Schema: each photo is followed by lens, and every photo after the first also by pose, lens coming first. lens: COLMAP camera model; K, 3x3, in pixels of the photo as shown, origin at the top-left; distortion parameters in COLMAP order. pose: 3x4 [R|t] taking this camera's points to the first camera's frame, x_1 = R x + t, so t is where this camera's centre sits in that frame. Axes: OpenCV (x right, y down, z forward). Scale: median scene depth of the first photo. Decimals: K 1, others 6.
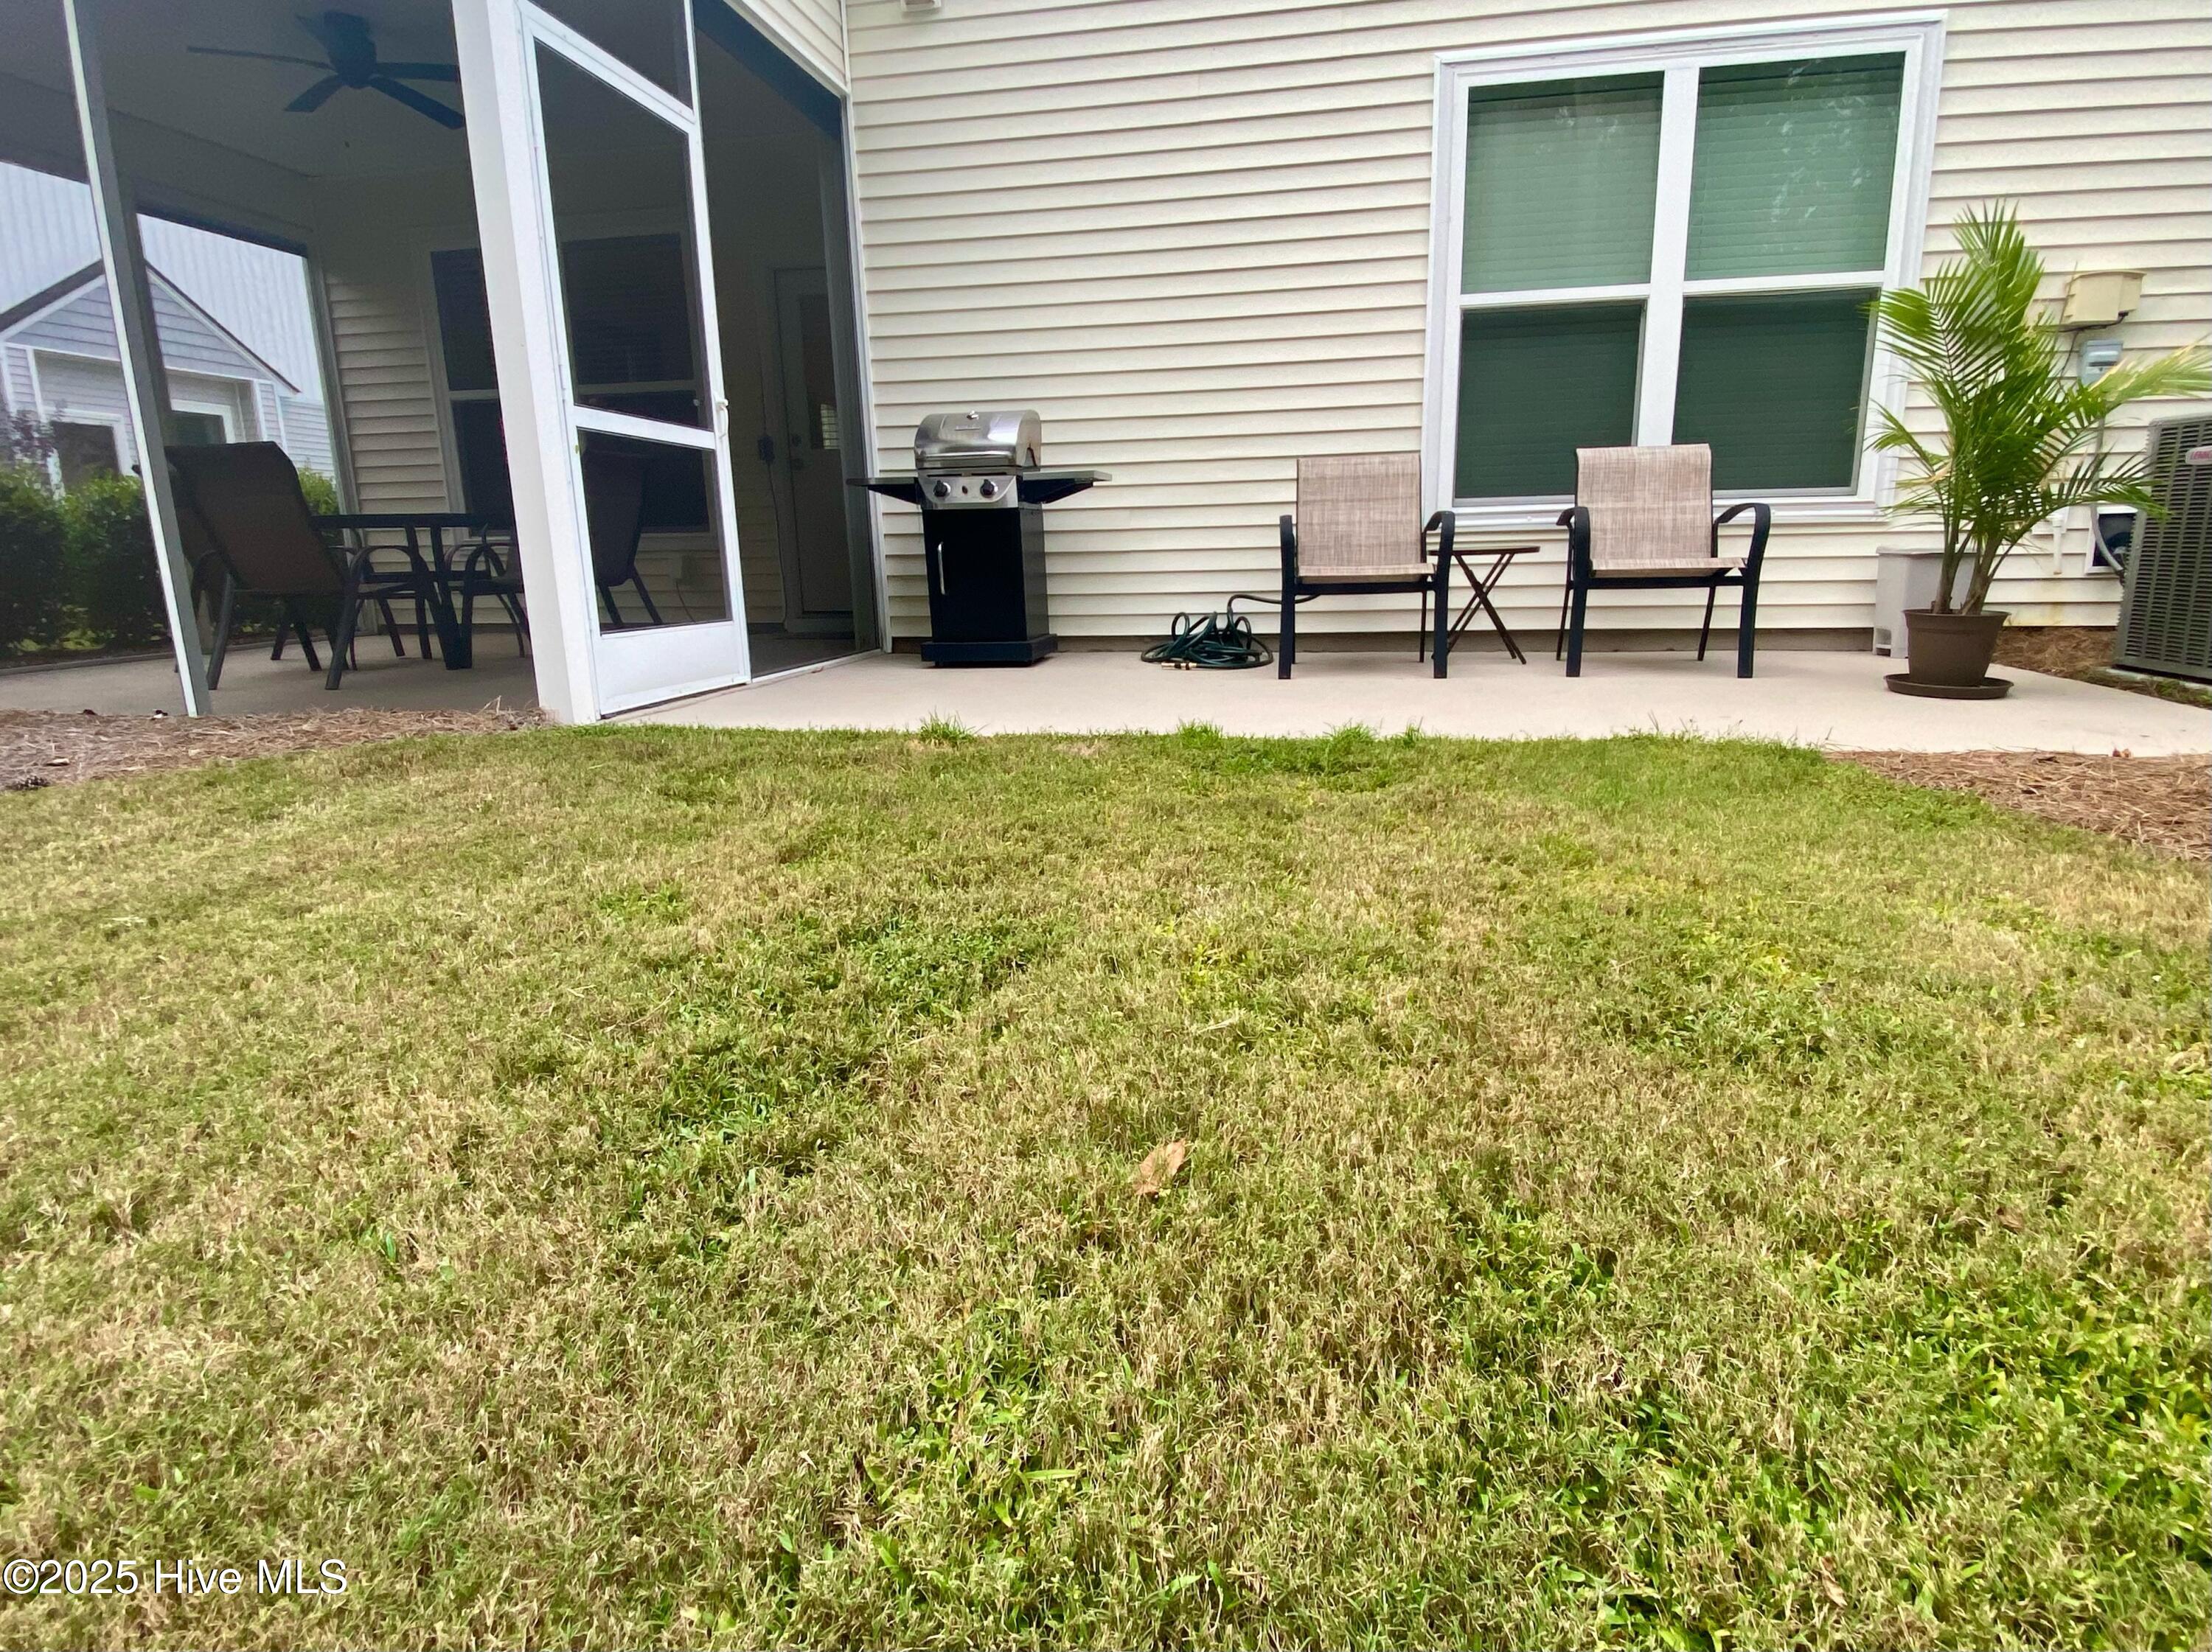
lens RADIAL K [[1156.9, 0, 1106.0], [0, 1156.9, 826.0], [0, 0, 1]] dist [0.000367, -0.000670]
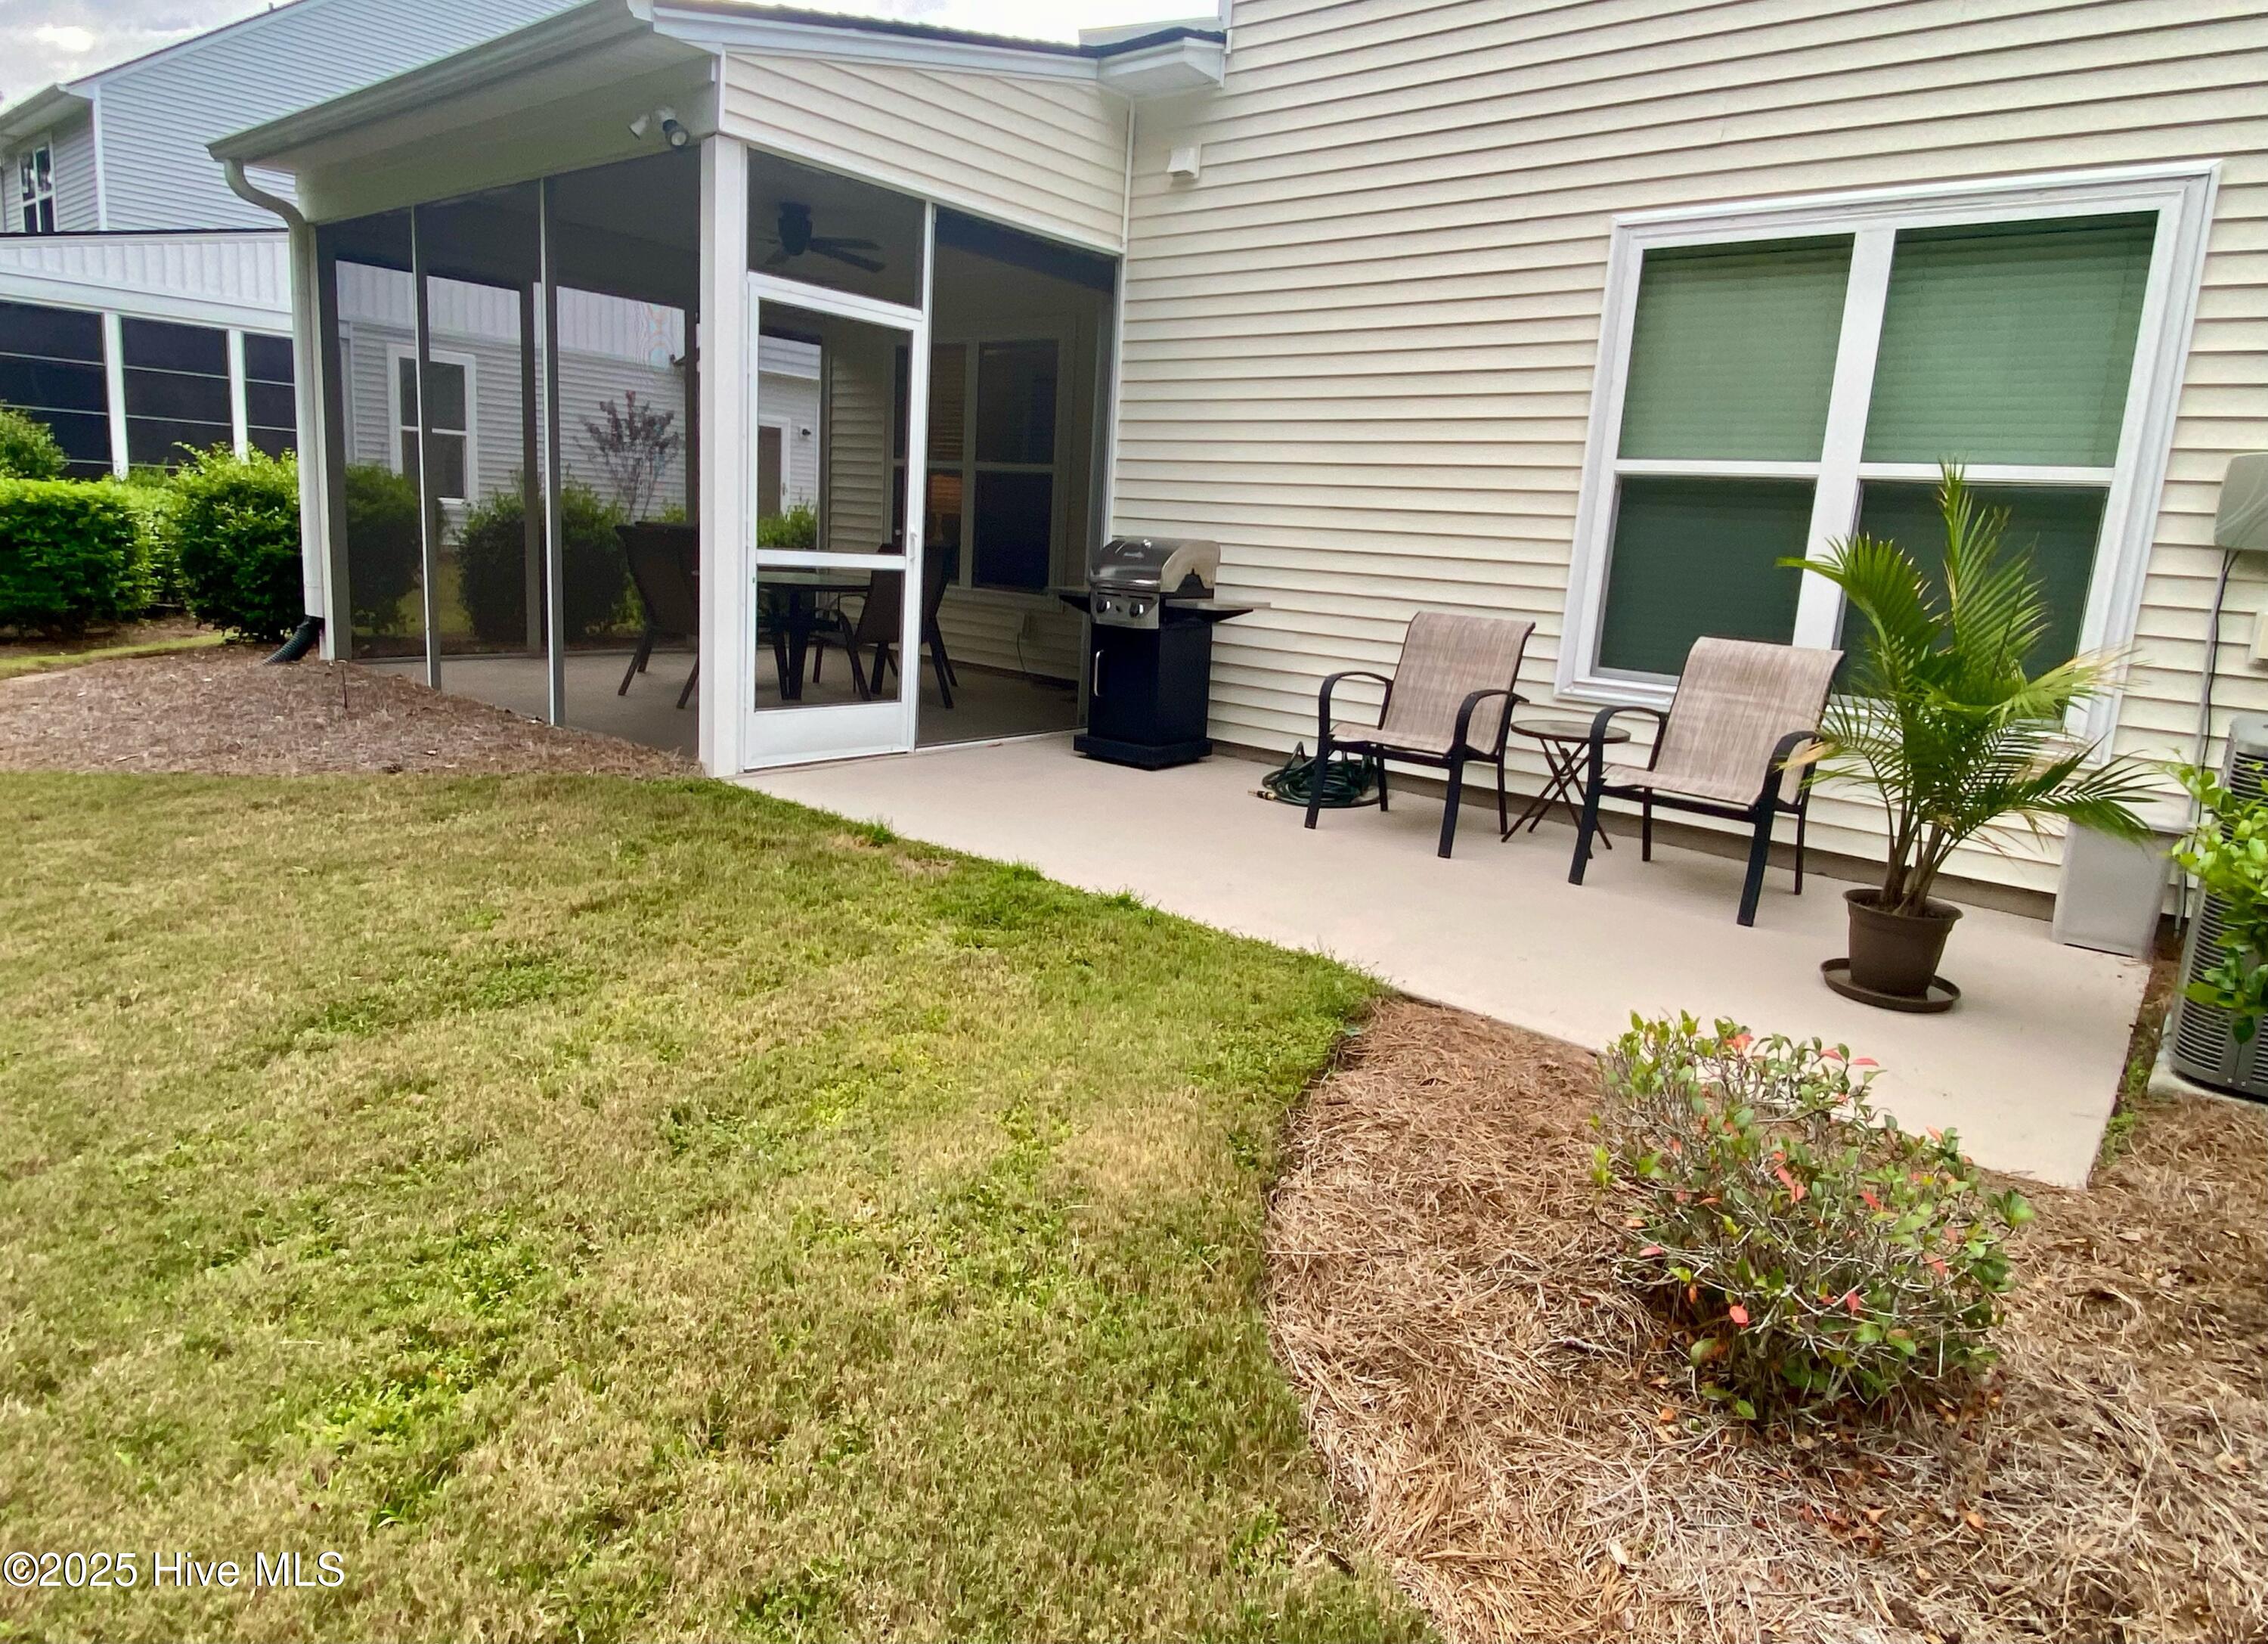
lens RADIAL K [[1340.2, 0, 1134.0], [0, 1340.2, 822.0], [0, 0, 1]] dist [0.000869, 0.000860]
pose [[0.857155, 0.181956, -0.481848, 0.568662], [-0.190690, 0.981152, 0.031287, -0.132819], [0.478458, 0.065066, 0.875696, -0.130460]]
